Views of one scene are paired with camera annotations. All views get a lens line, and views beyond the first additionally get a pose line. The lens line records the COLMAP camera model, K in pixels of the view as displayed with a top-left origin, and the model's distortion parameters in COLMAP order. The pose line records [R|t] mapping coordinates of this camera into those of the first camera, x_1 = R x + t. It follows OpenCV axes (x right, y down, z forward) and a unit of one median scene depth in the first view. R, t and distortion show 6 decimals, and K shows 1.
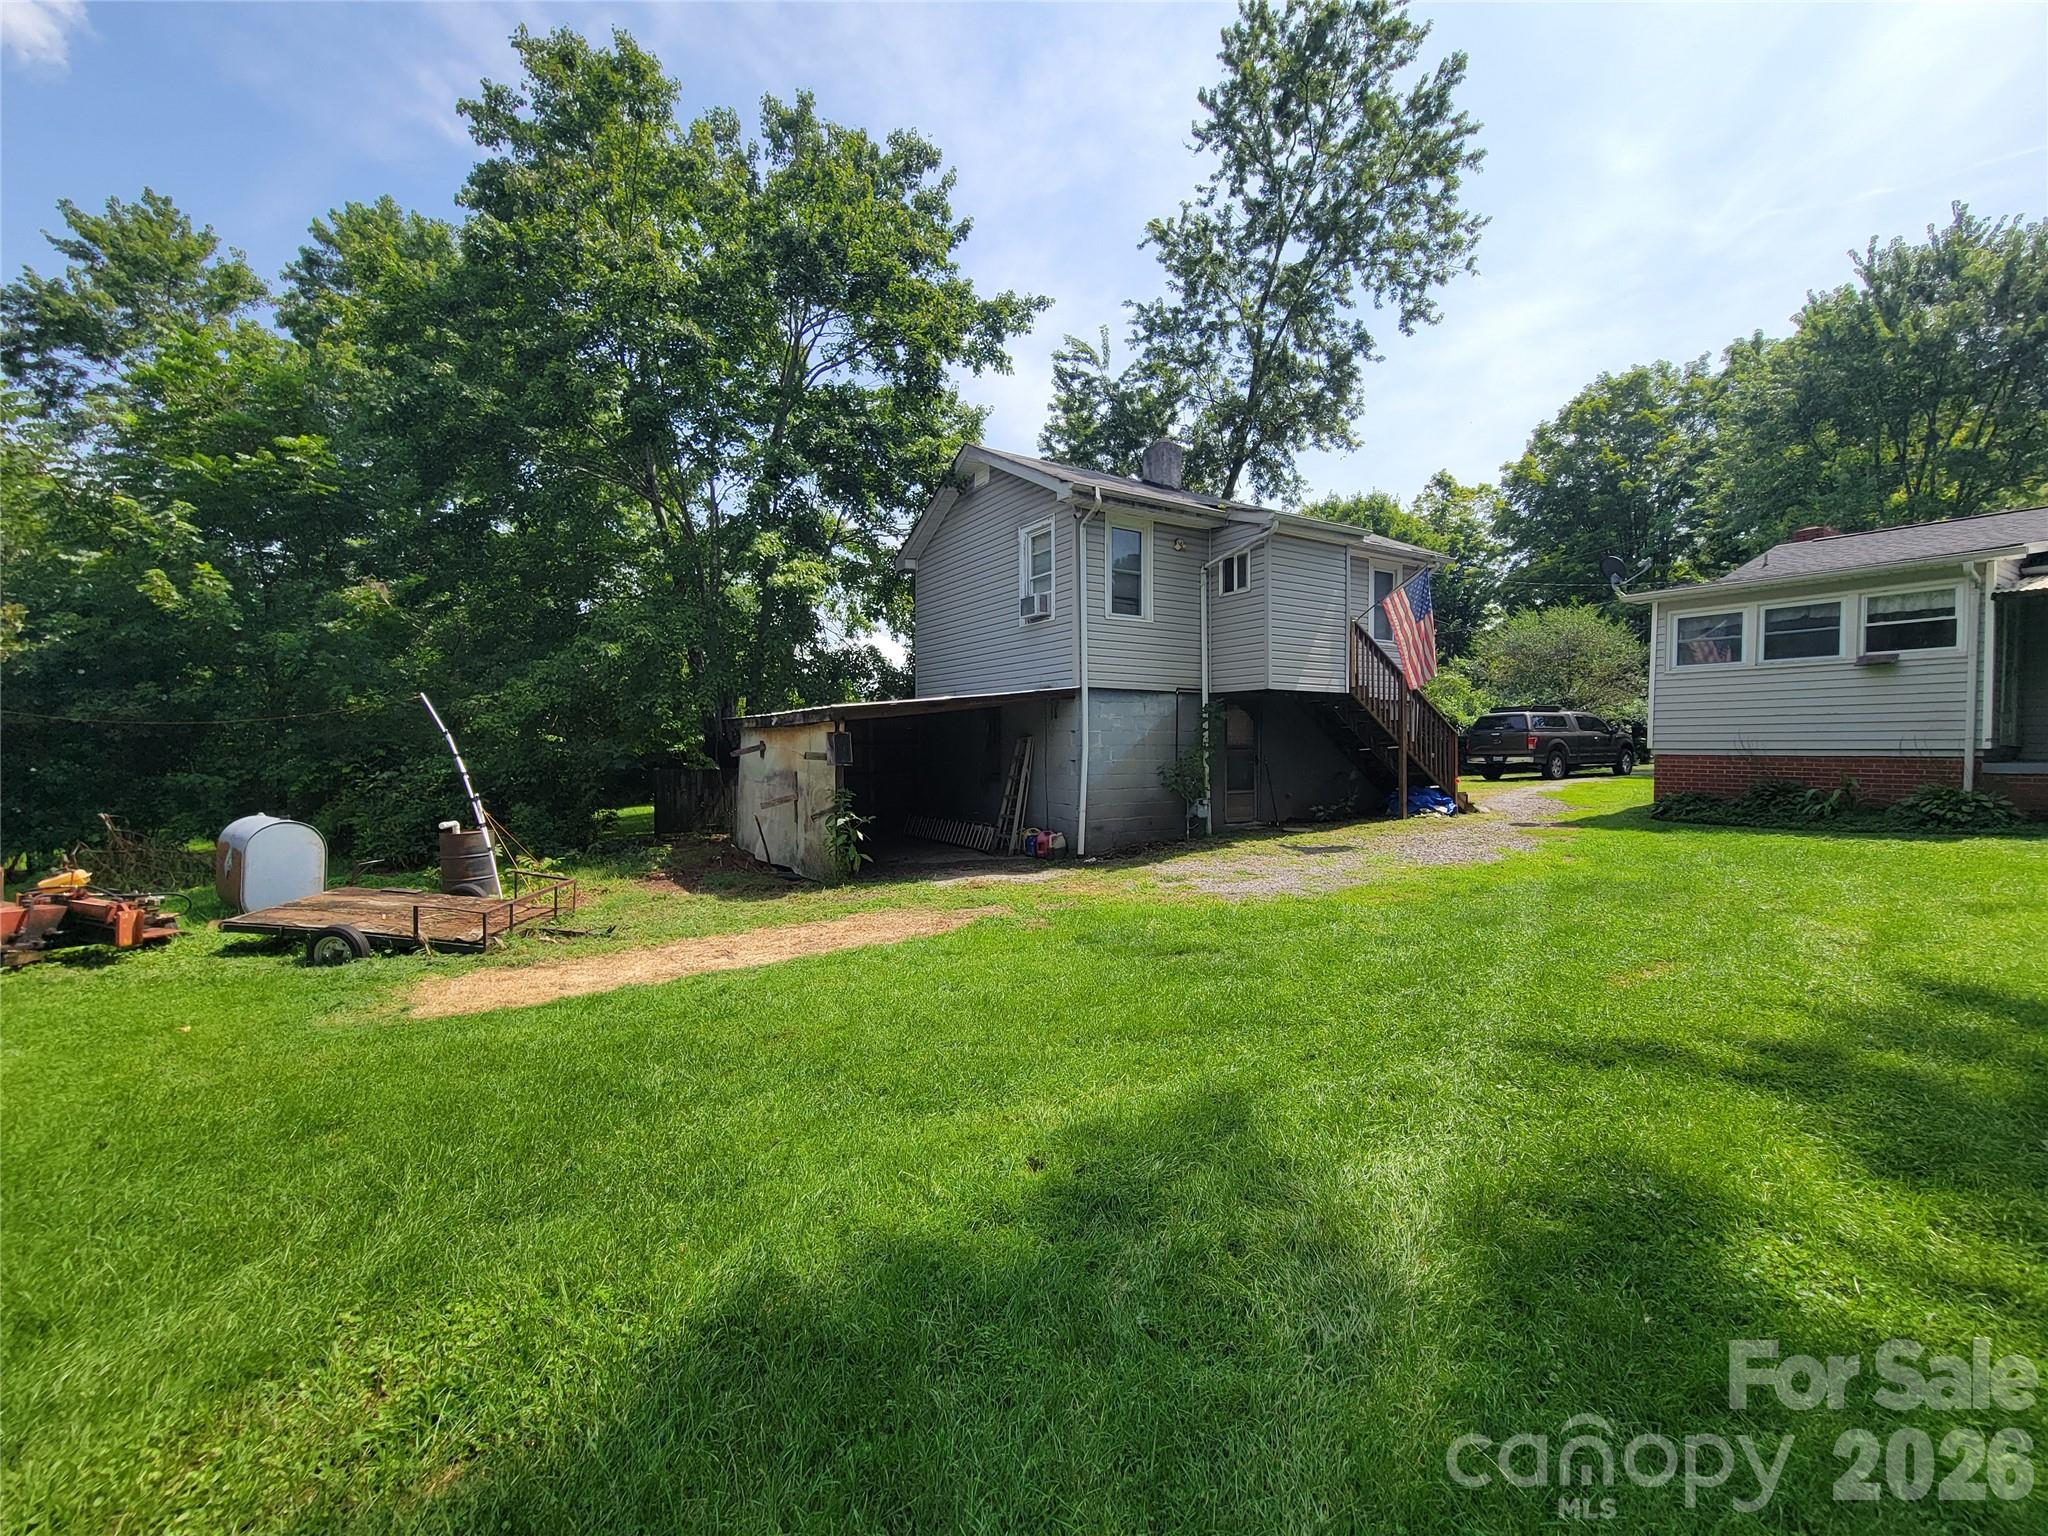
lens RADIAL K [[824.3, 0, 1033.6], [0, 824.3, 763.0], [0, 0, 1]] dist [-0.001809, -0.000741]
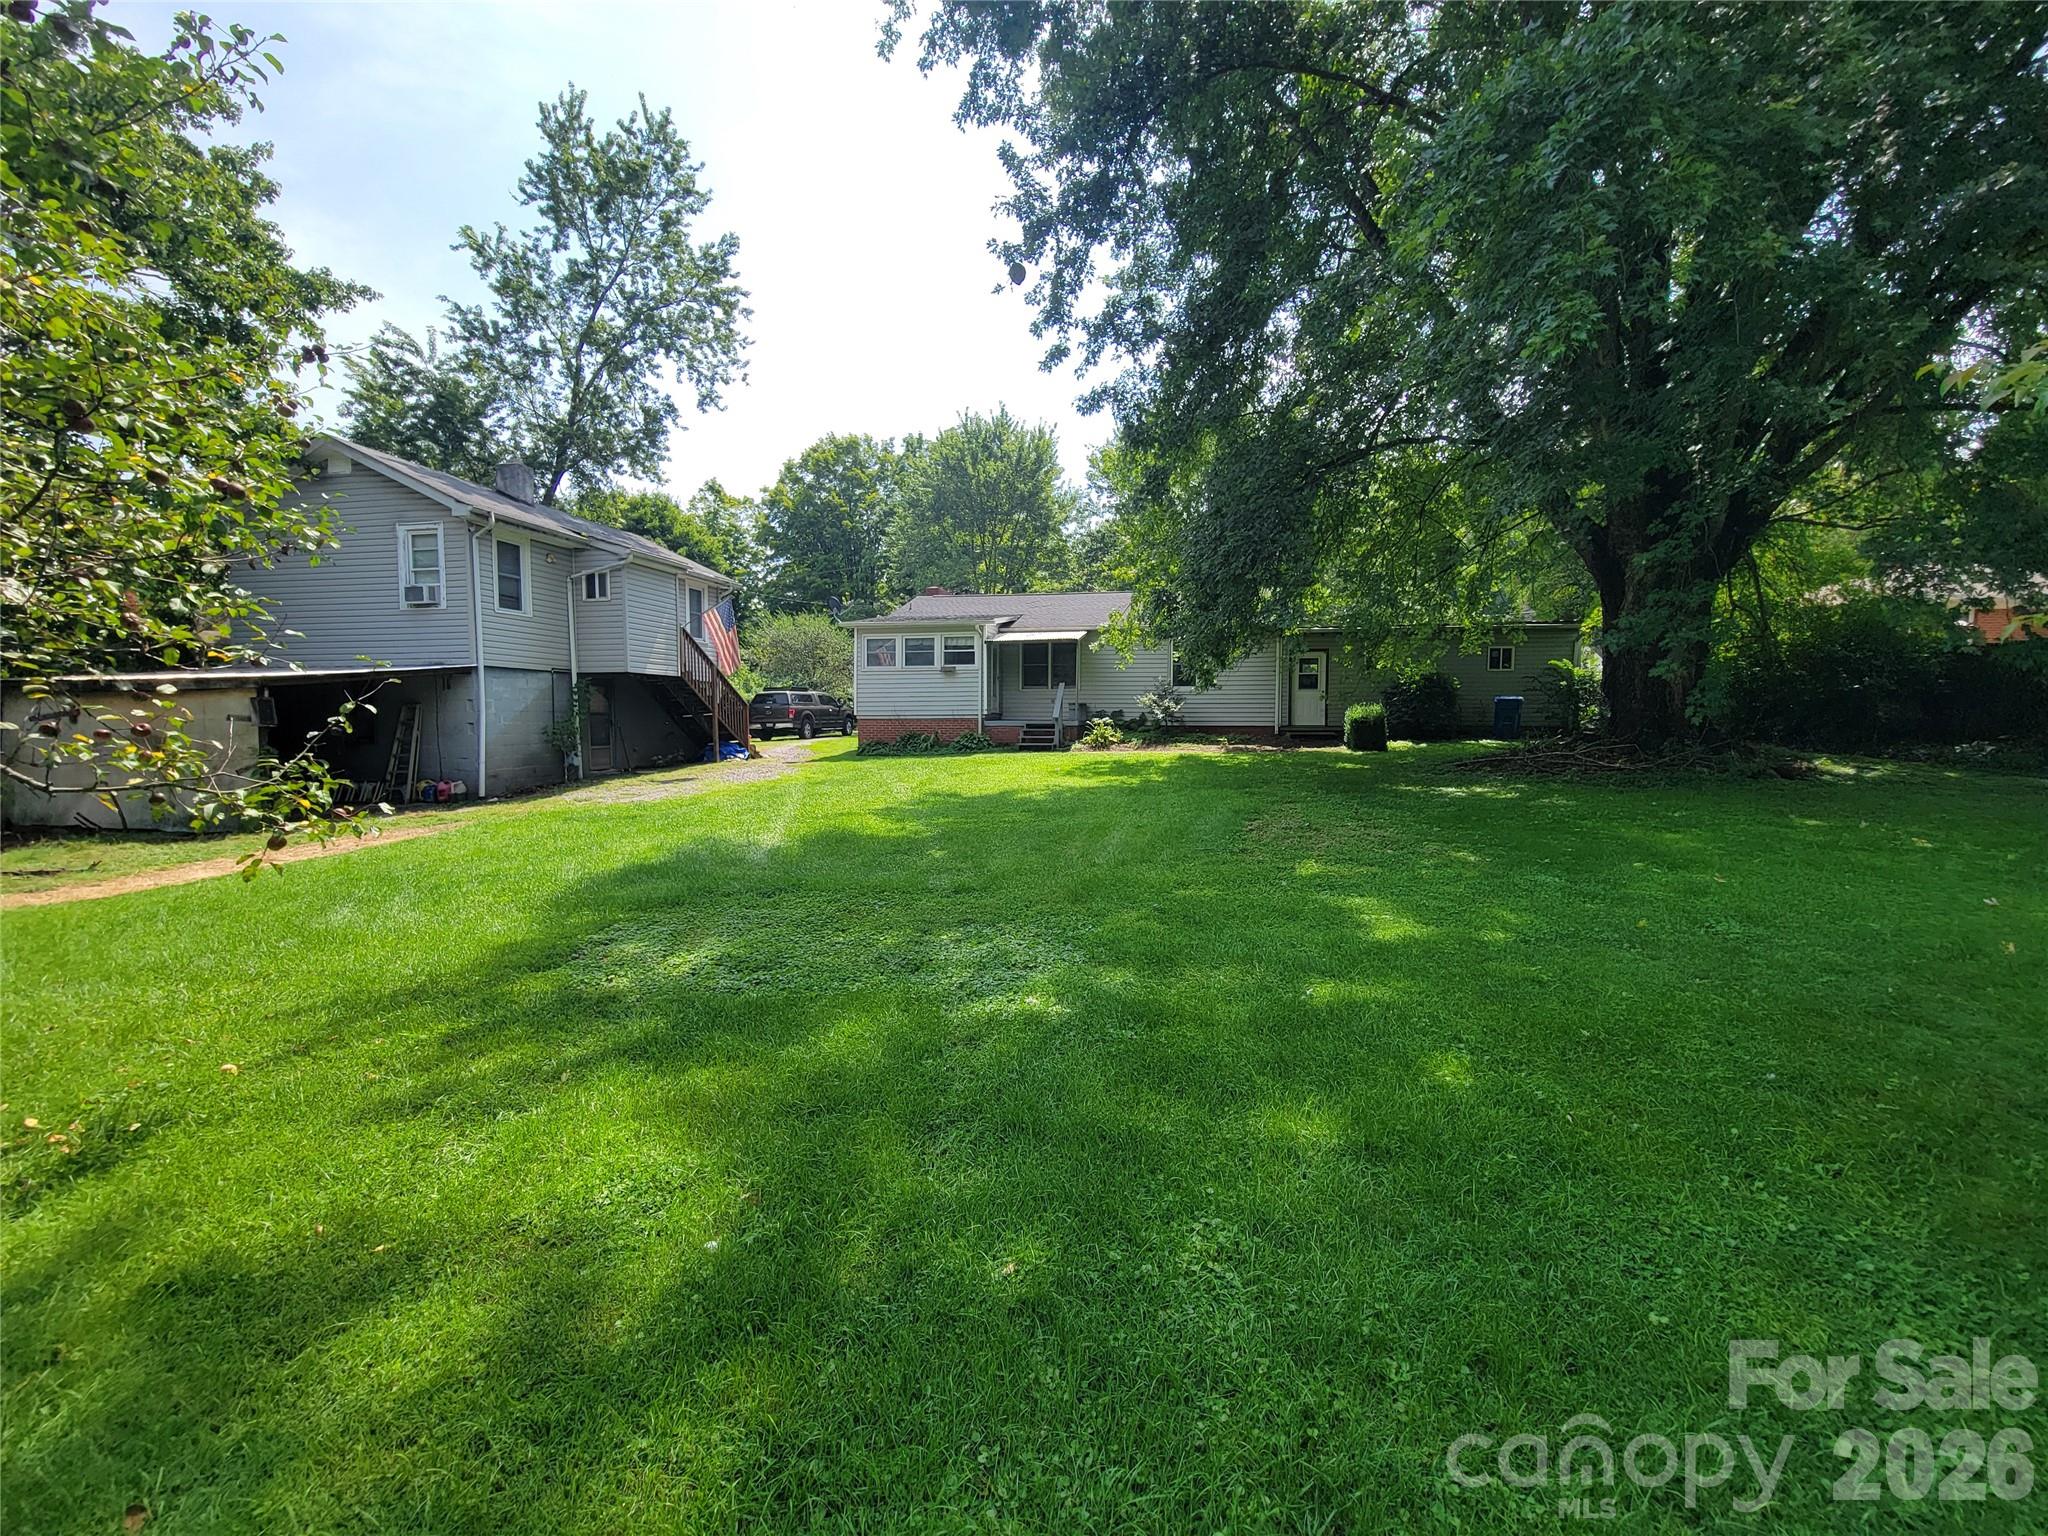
lens RADIAL K [[824.3, 0, 1028.7], [0, 824.3, 759.5], [0, 0, 1]] dist [-0.001809, -0.000741]
pose [[0.676881, -0.039068, 0.735055, -0.197810], [0.019896, 0.999197, 0.034786, 0.016925], [-0.735823, -0.008921, 0.677115, -0.313820]]
